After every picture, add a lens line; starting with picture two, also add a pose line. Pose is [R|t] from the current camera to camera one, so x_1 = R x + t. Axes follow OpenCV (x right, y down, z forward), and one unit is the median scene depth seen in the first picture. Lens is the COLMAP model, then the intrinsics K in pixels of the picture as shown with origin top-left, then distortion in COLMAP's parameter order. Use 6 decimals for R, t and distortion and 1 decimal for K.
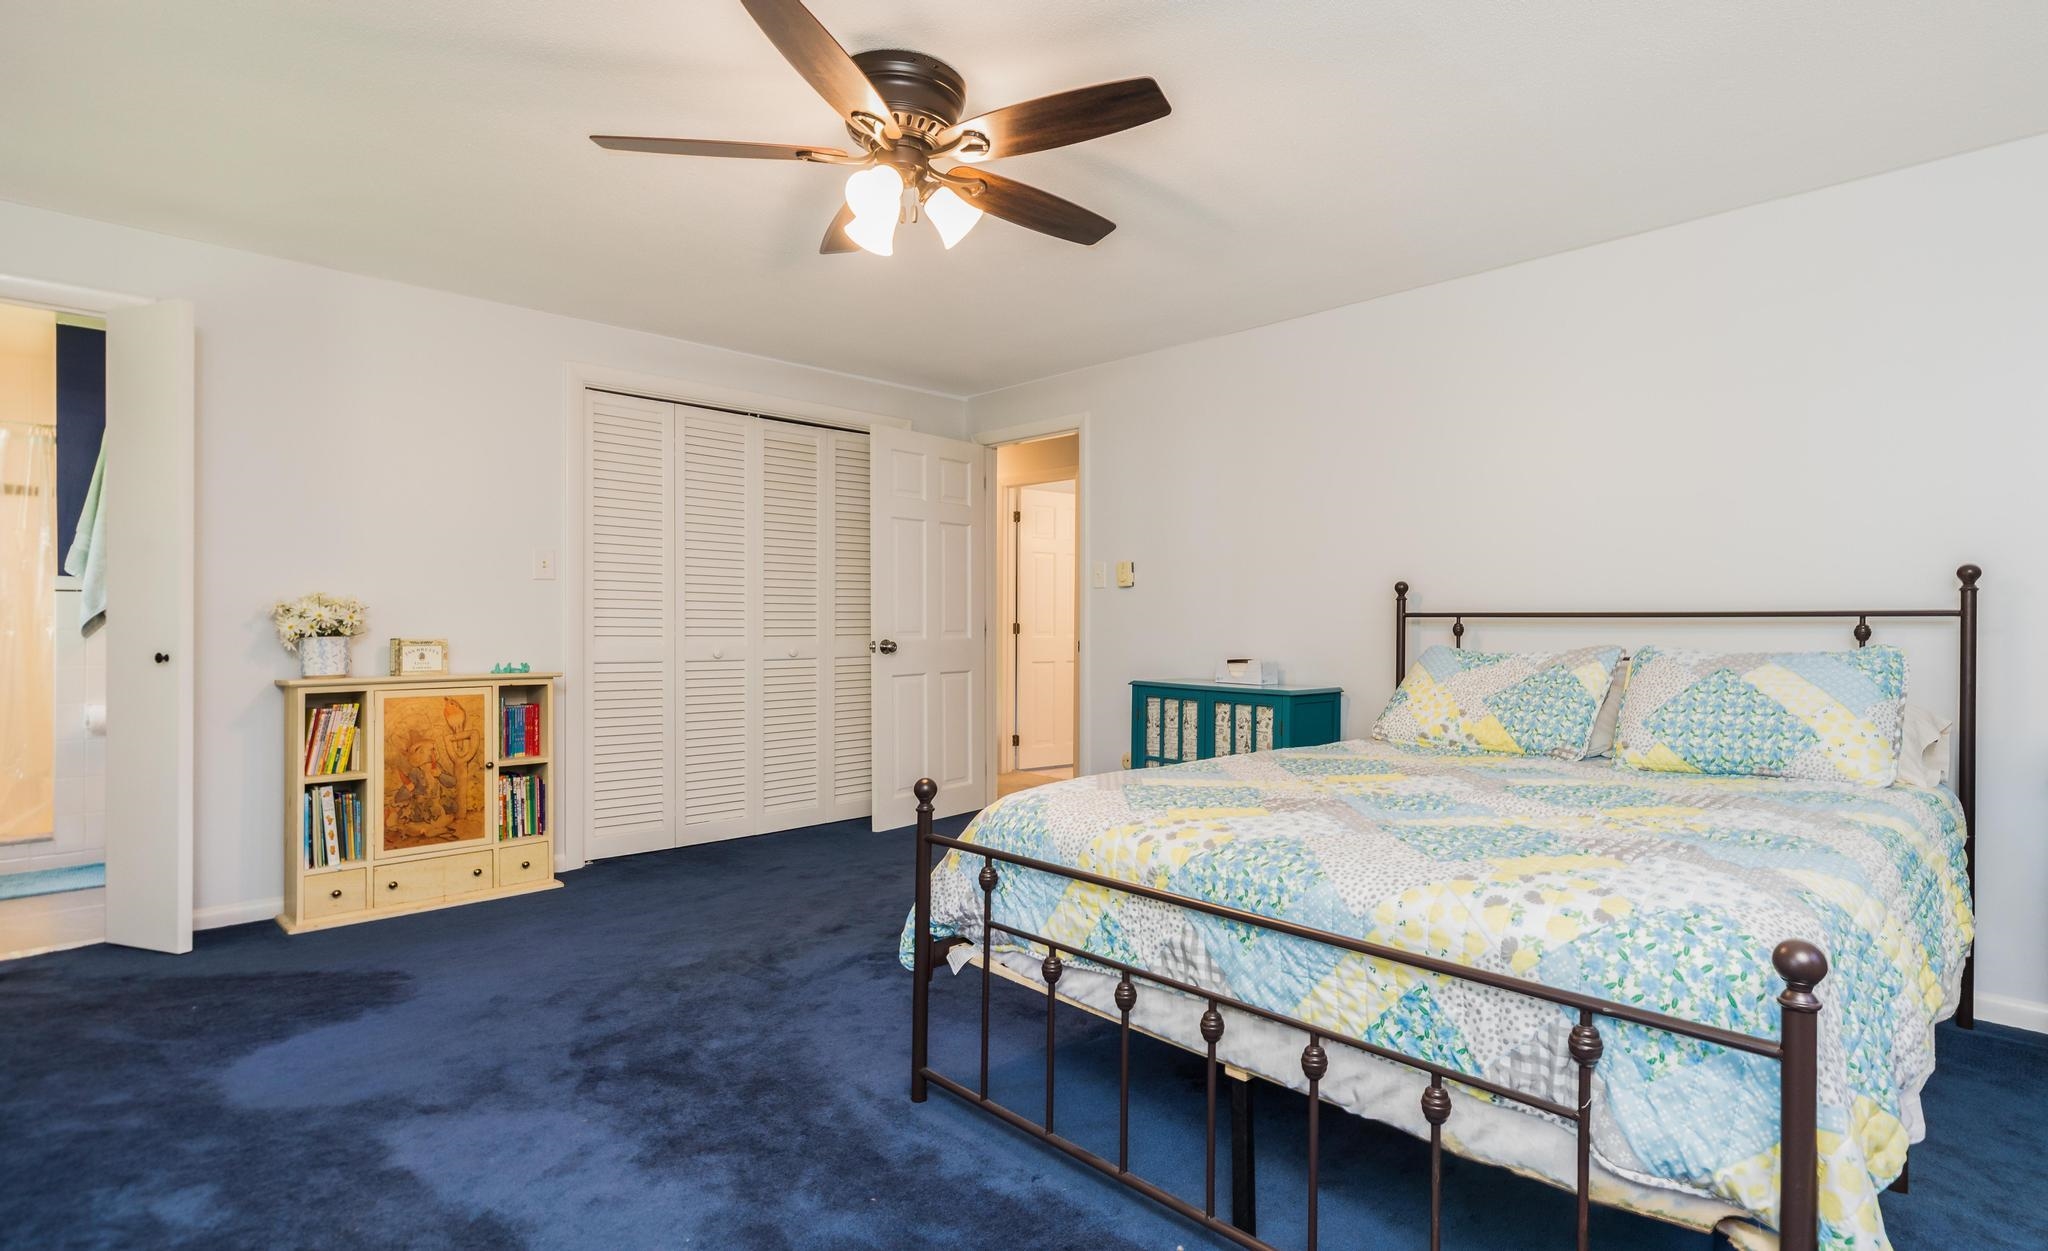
lens RADIAL K [[999.1, 0, 1034.5], [0, 999.1, 626.4], [0, 0, 1]] dist [0.012252, -0.000606]
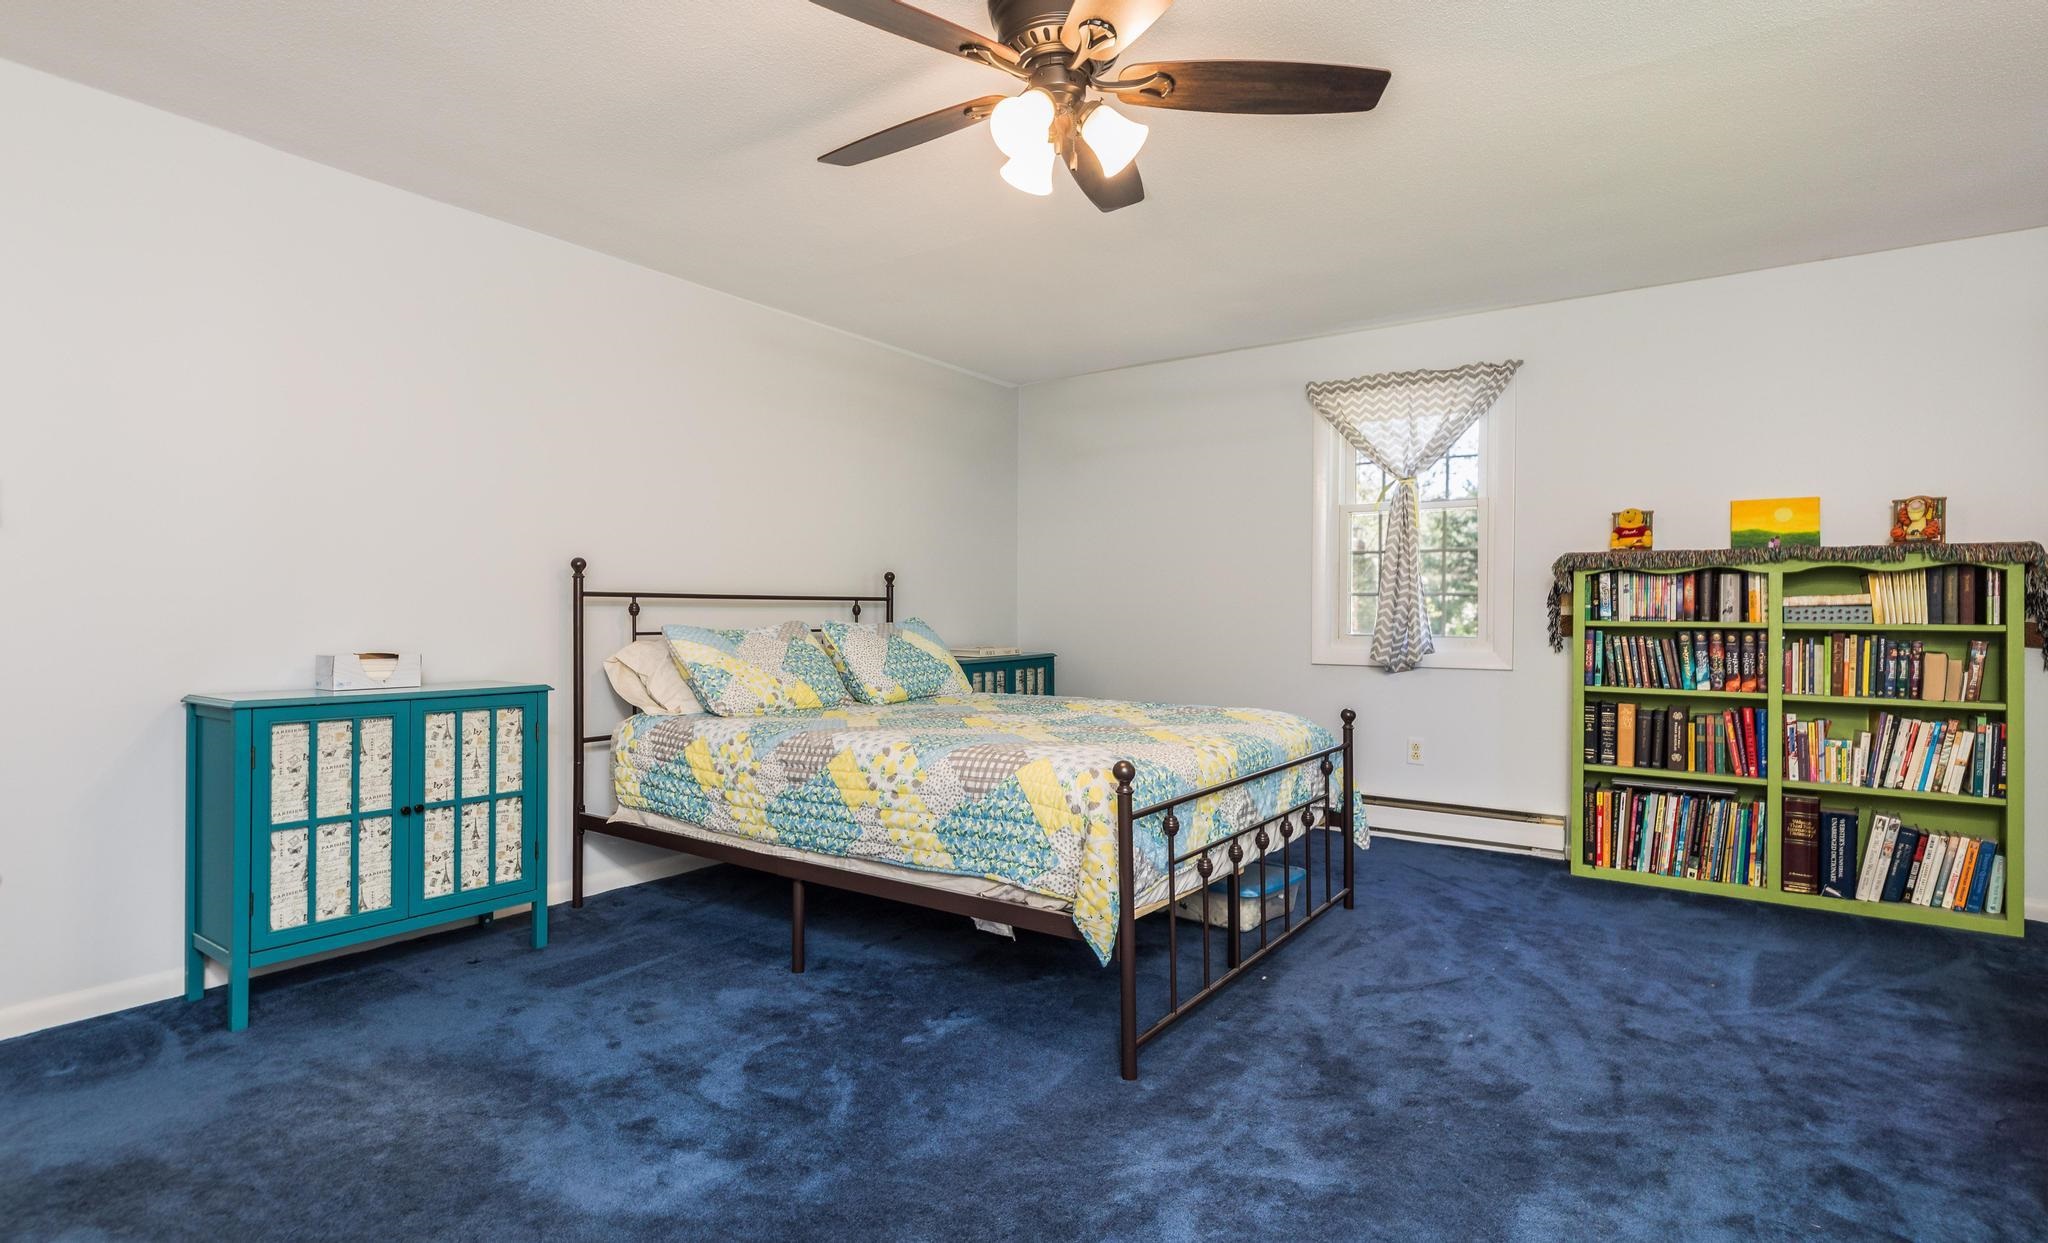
lens RADIAL K [[999.1, 0, 1046.5], [0, 999.1, 620.3], [0, 0, 1]] dist [0.012252, -0.000606]
pose [[-0.184824, -0.013406, 0.982680, -0.746826], [-0.000205, 0.999907, 0.013603, 0.000644], [-0.982772, 0.002313, -0.184810, 0.881984]]
